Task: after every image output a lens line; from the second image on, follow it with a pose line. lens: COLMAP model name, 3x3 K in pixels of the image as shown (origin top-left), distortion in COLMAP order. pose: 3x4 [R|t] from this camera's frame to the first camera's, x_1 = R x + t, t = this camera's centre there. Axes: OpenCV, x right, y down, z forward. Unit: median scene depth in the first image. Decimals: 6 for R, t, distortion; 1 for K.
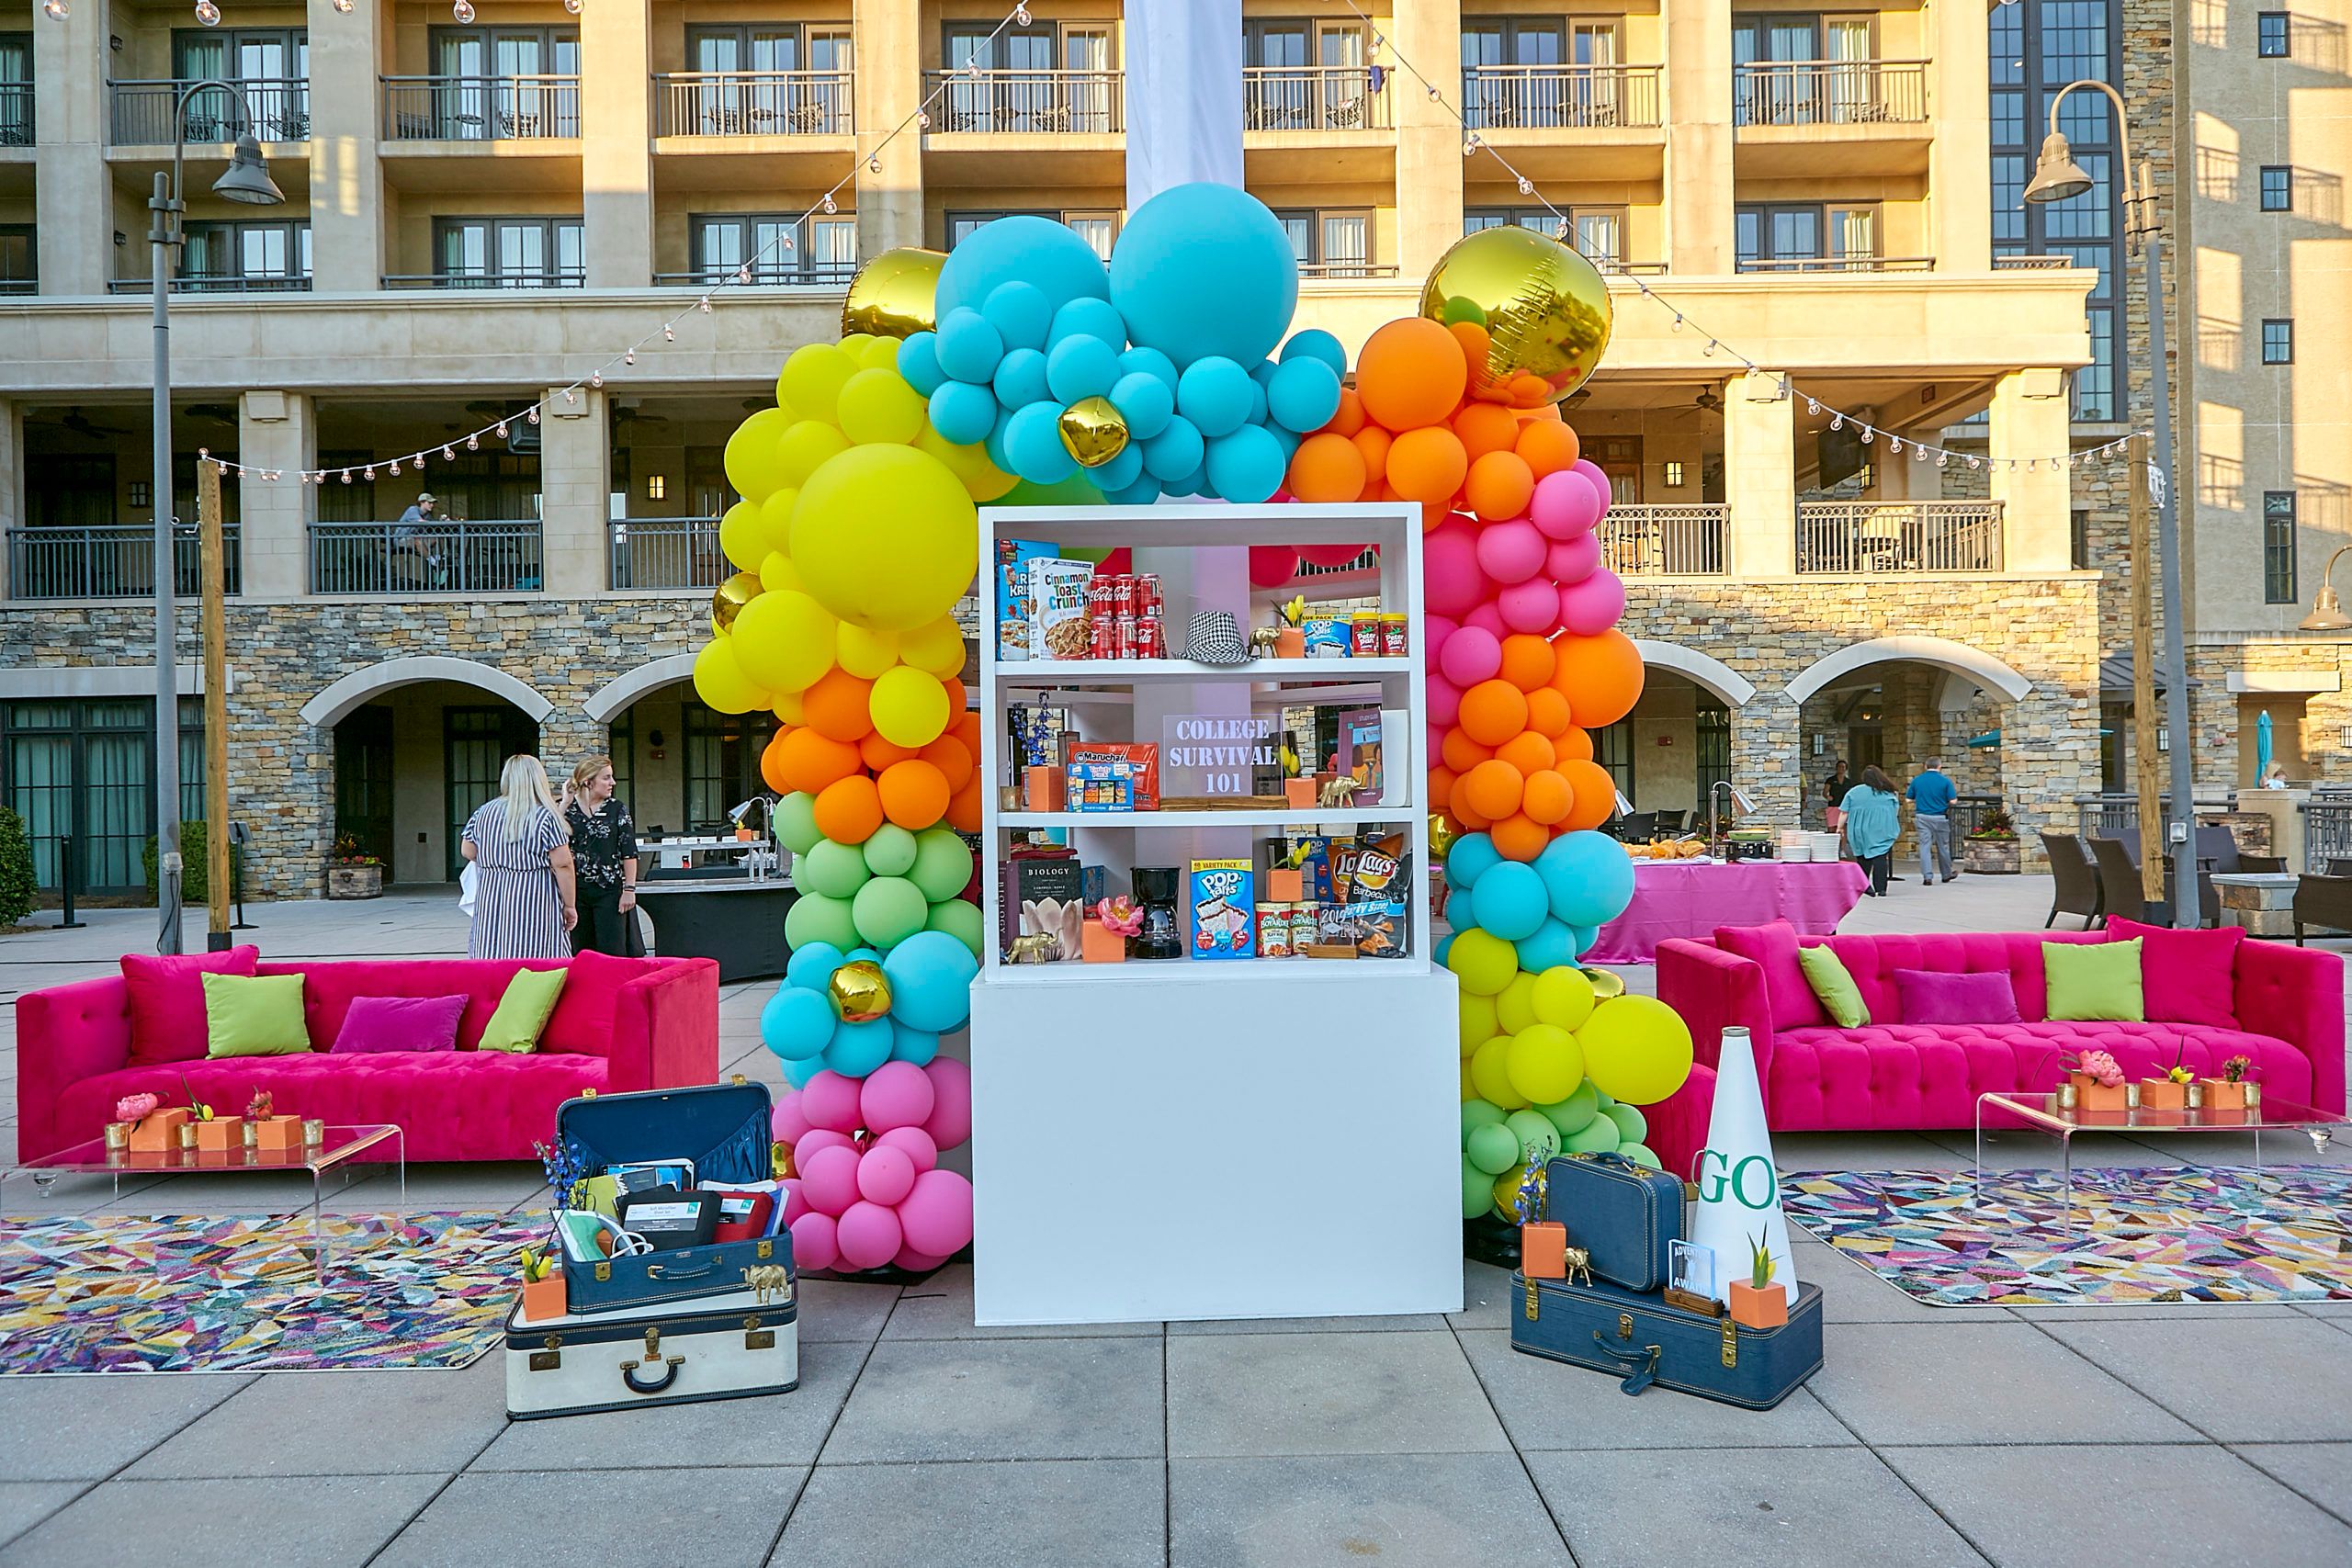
lens RADIAL K [[1622.9, 0, 1176.0], [0, 1622.9, 784.0], [0, 0, 1]] dist [-0.022186, -0.000706]
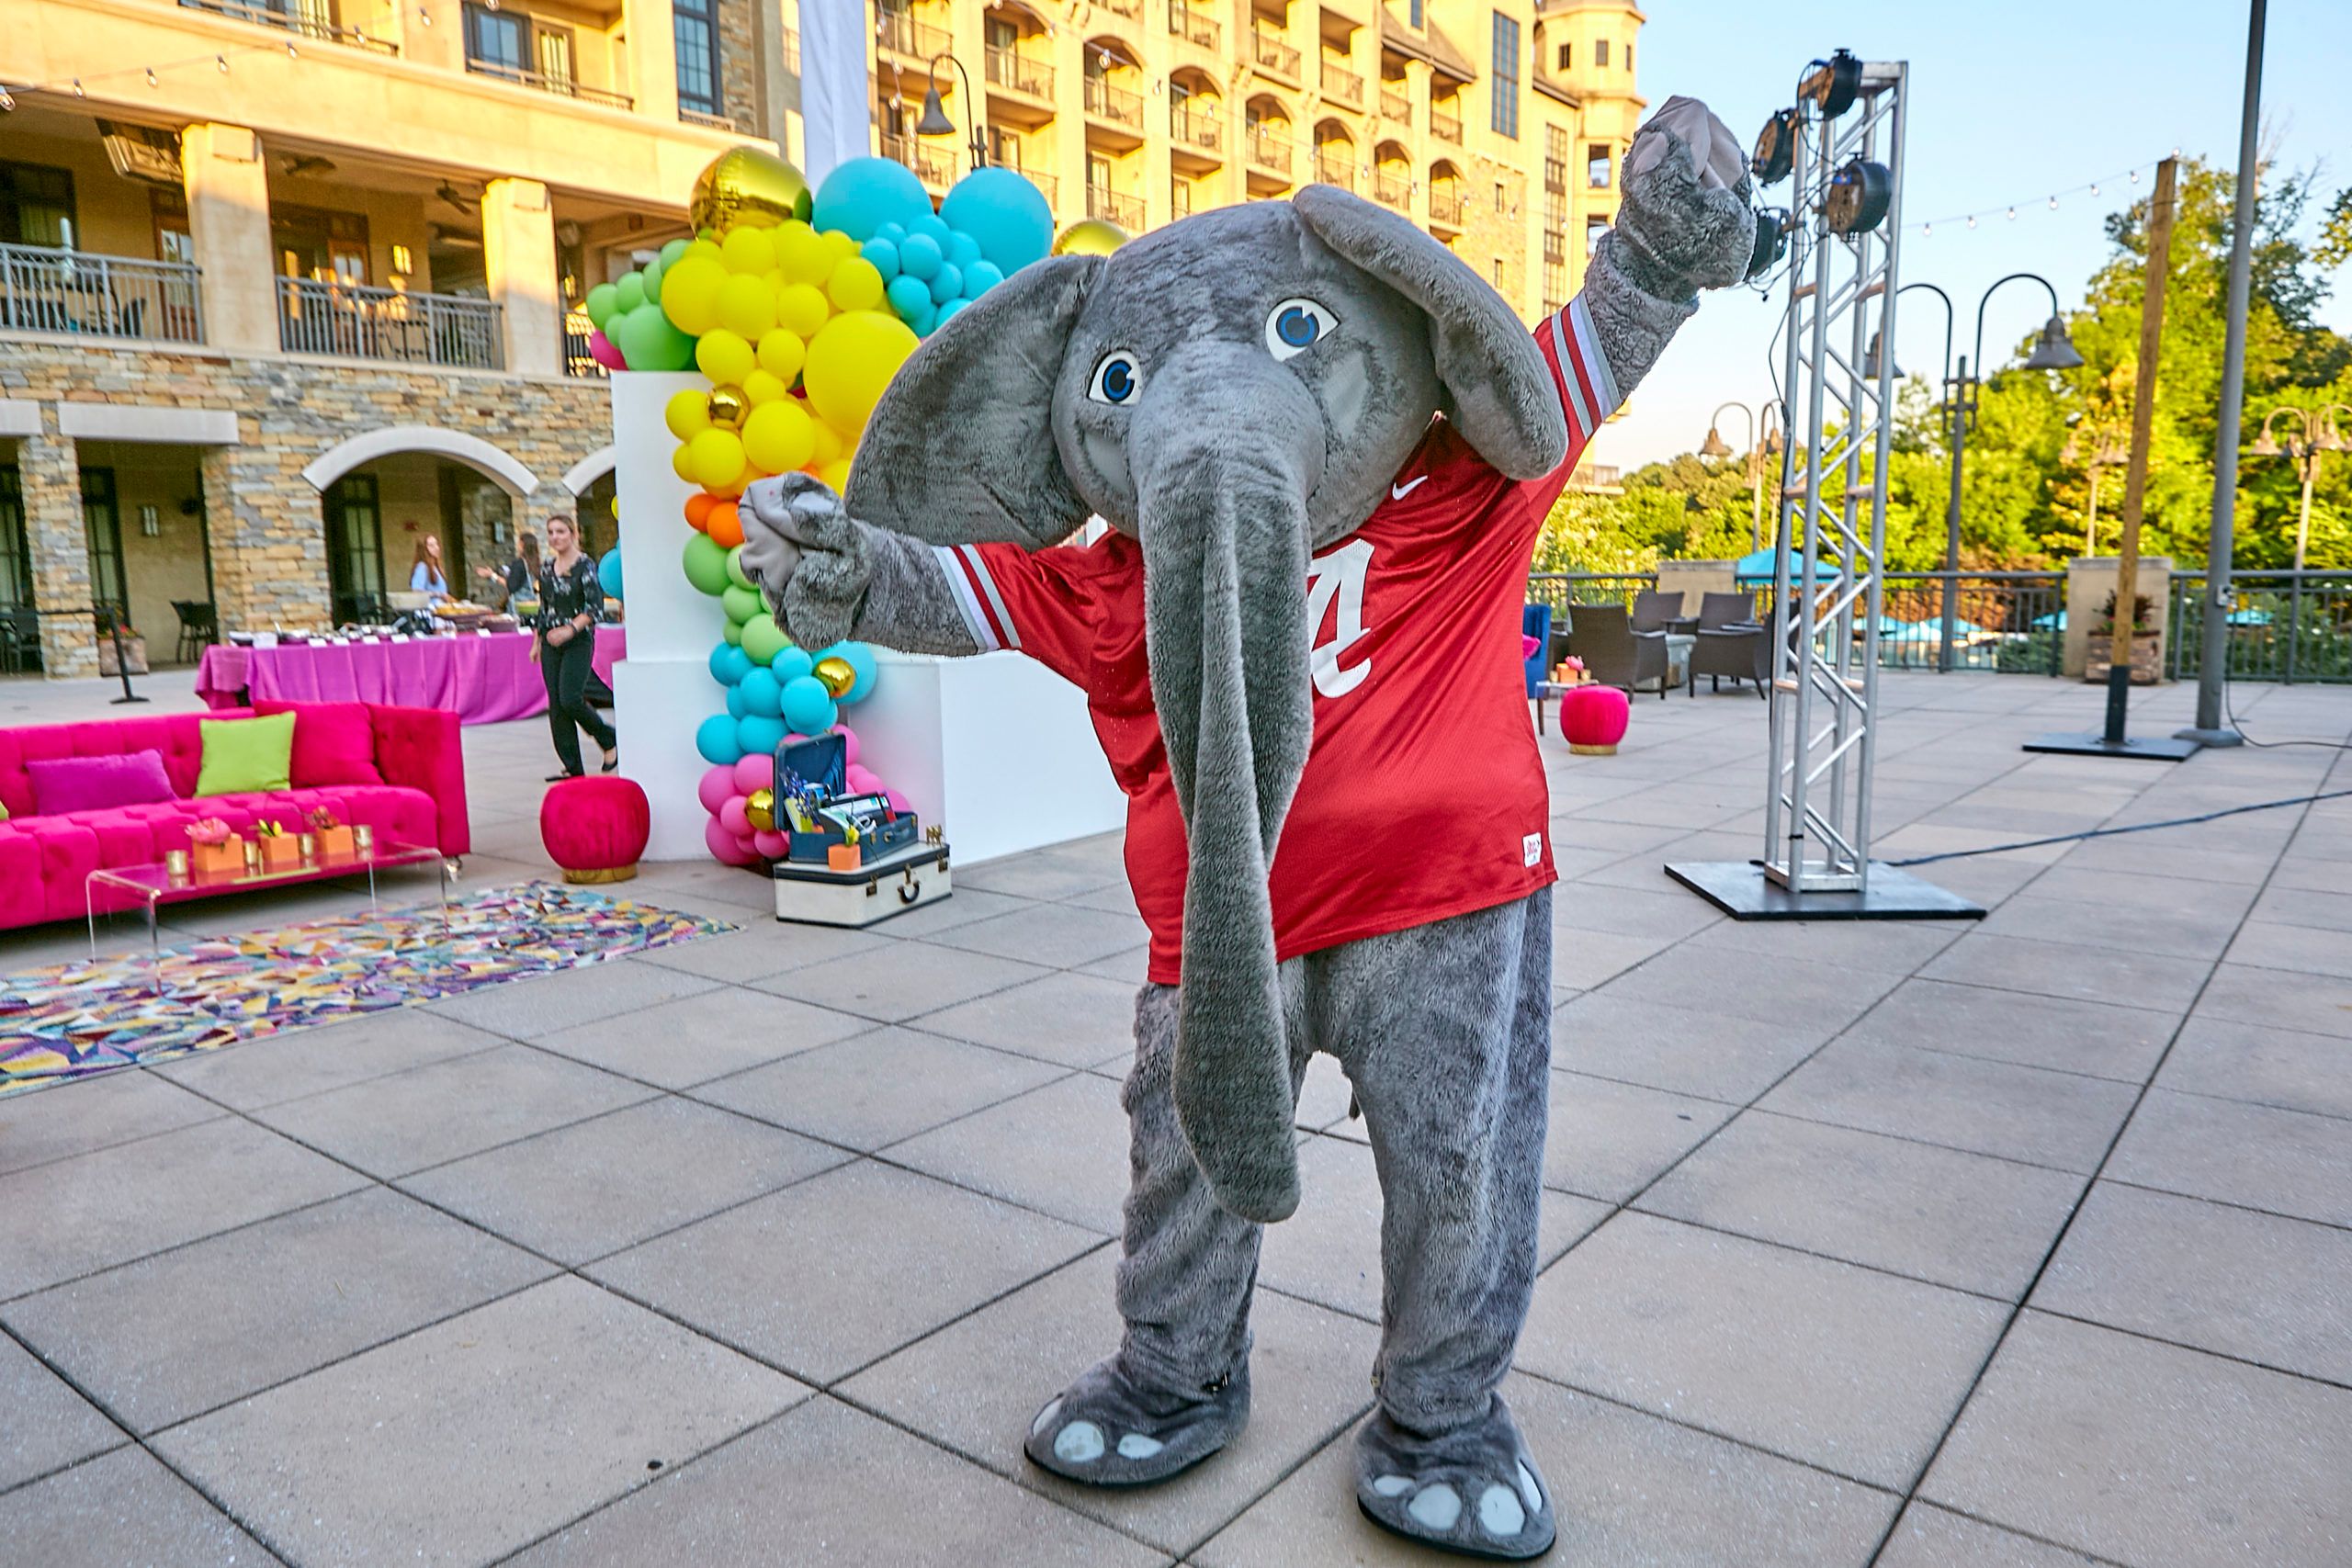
lens RADIAL K [[1599.4, 0, 1176.0], [0, 1599.4, 784.0], [0, 0, 1]] dist [0.003119, 0.001831]
pose [[0.622813, -0.106811, 0.775045, -0.241904], [0.007368, 0.991394, 0.130706, 0.007999], [-0.782336, -0.075695, 0.618240, -0.035639]]
